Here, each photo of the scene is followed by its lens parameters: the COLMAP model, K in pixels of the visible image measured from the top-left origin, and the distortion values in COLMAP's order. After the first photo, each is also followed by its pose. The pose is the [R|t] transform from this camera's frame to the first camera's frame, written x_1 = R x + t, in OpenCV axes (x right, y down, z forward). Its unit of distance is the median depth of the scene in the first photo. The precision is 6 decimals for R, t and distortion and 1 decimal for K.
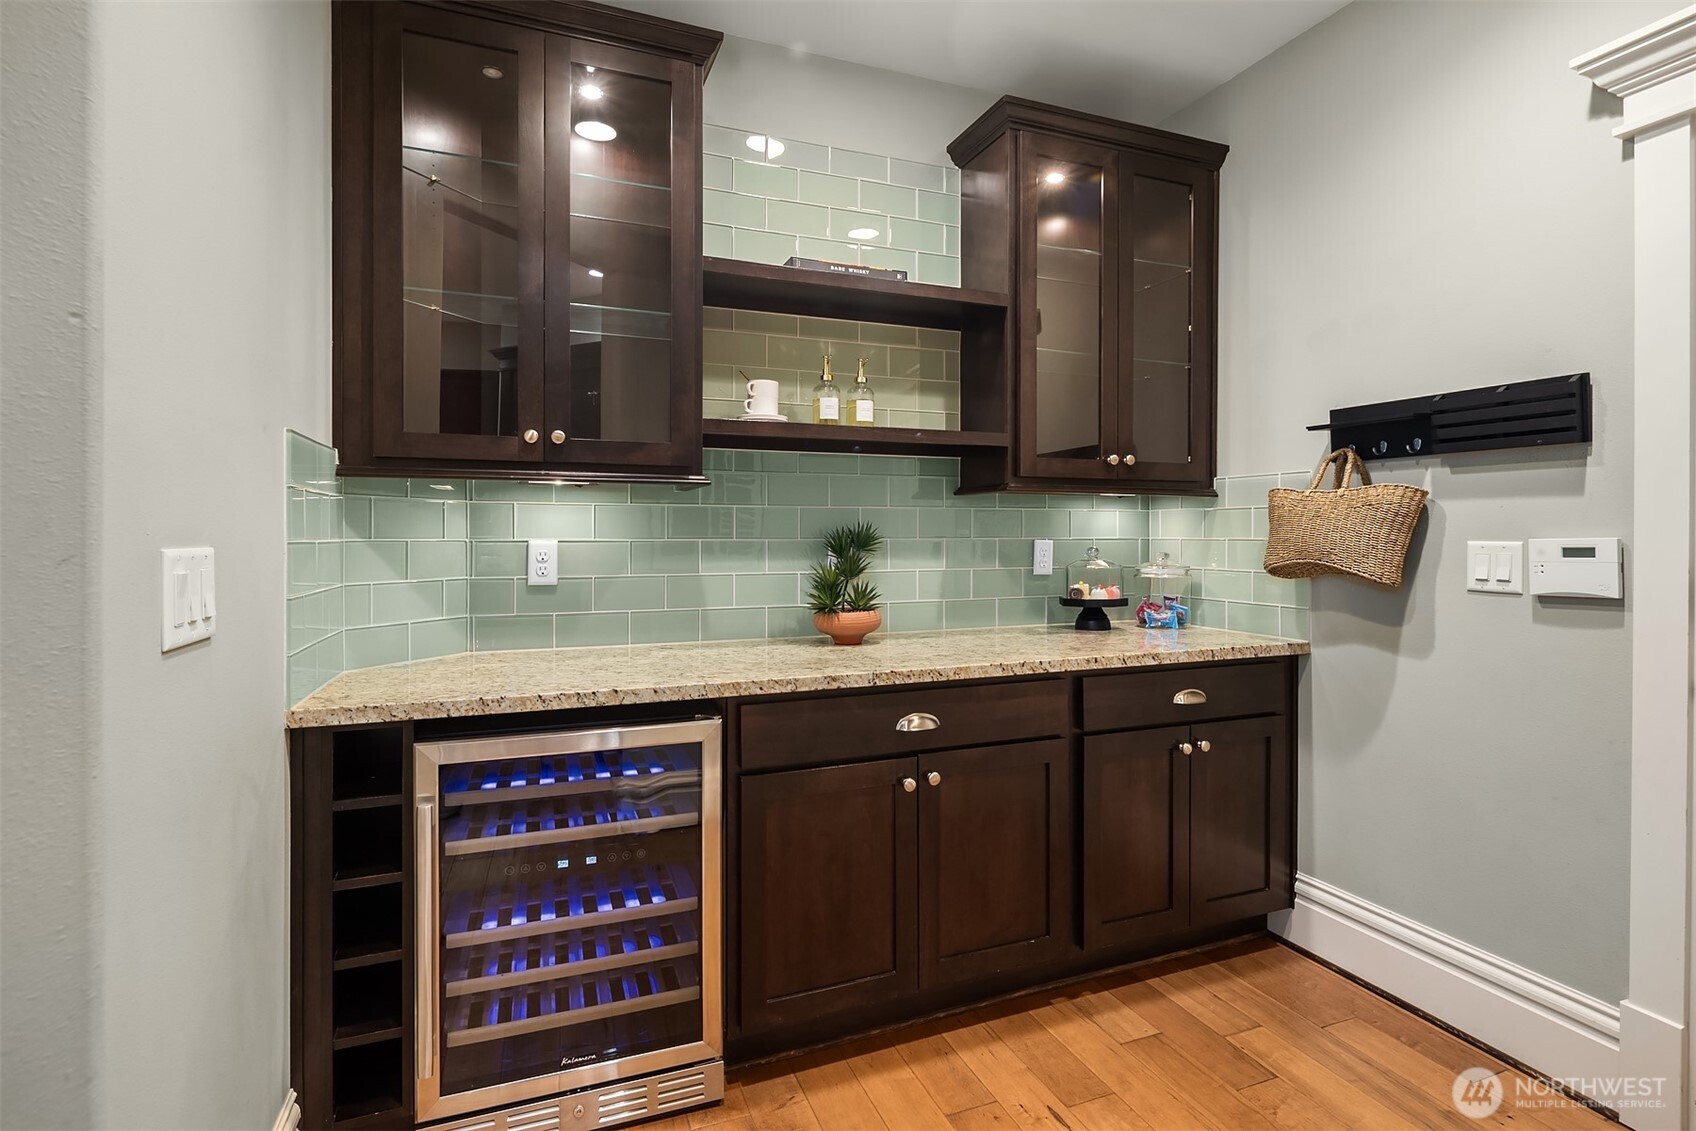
lens RADIAL K [[832.4, 0, 844.2], [0, 832.4, 532.1], [0, 0, 1]] dist [-0.000461, -0.000979]
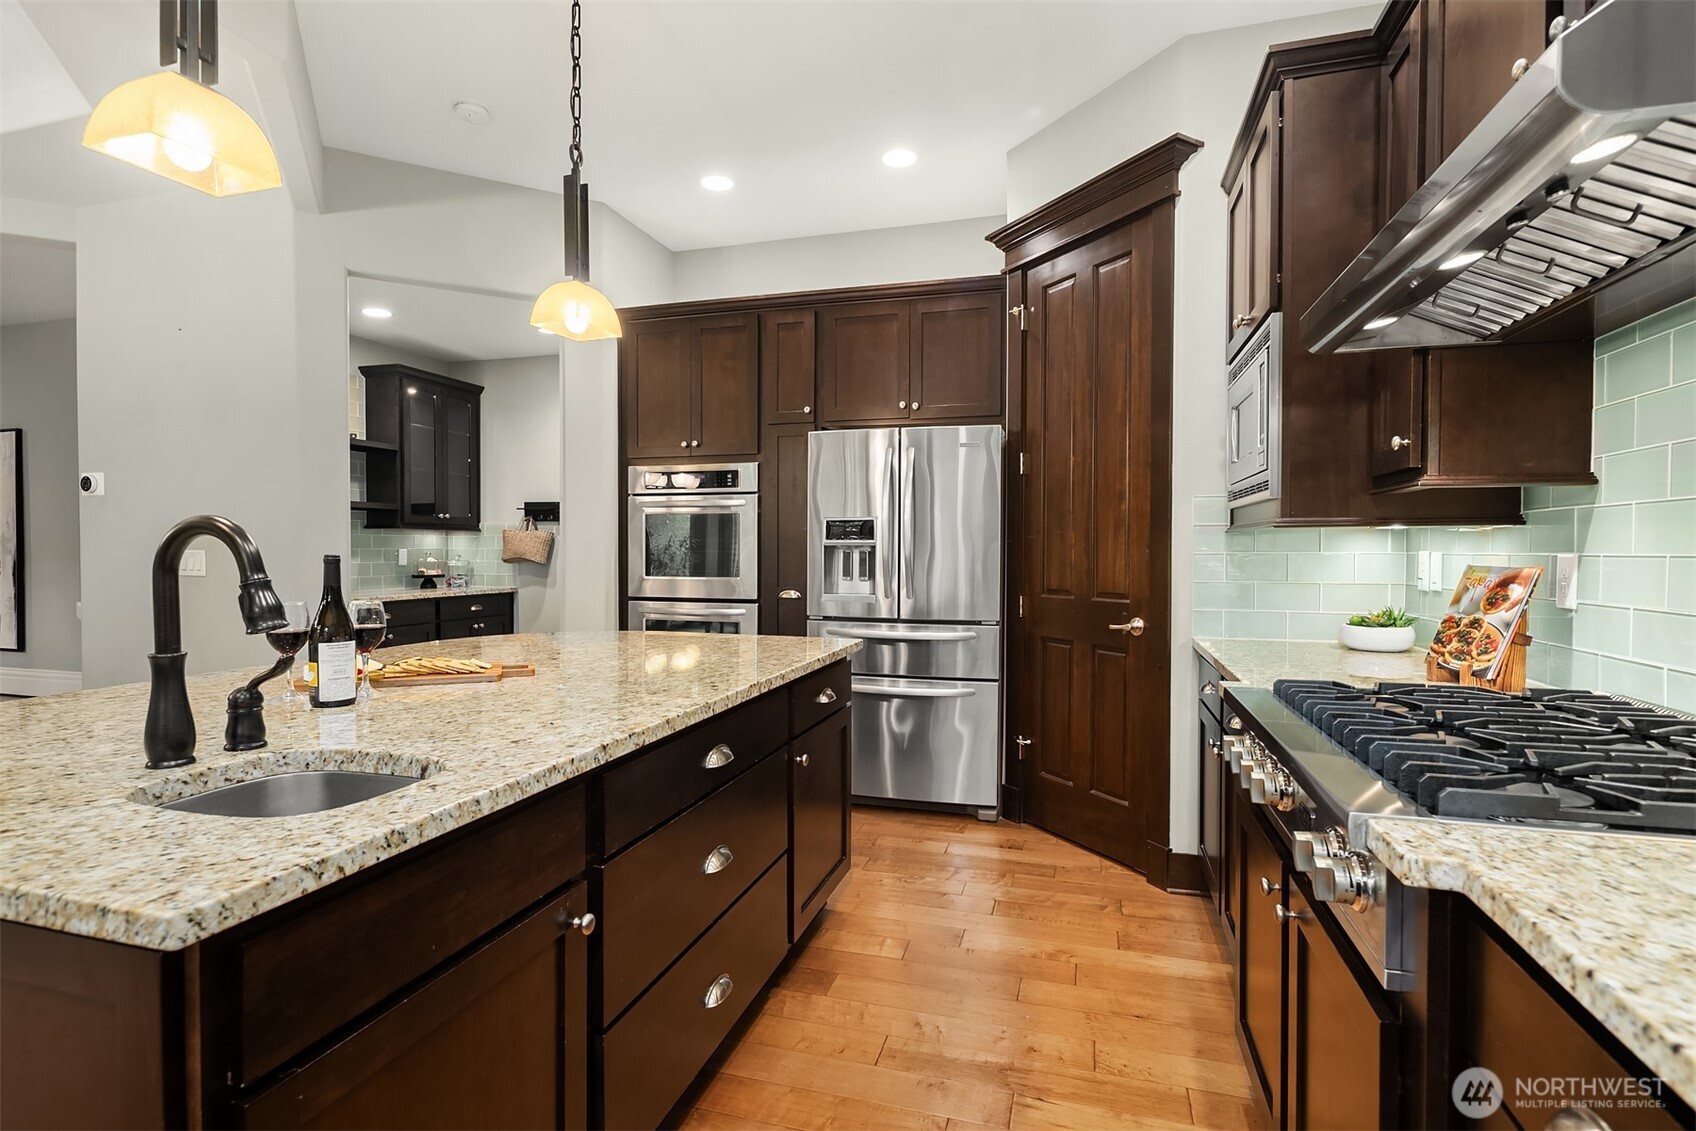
lens RADIAL K [[815.8, 0, 848.0], [0, 815.8, 565.5], [0, 0, 1]] dist [0.001525, -0.000020]
pose [[0.611435, -0.014151, 0.791168, -0.854521], [-0.003581, 0.999780, 0.020649, 0.003994], [-0.791287, -0.015459, 0.611250, -1.425204]]
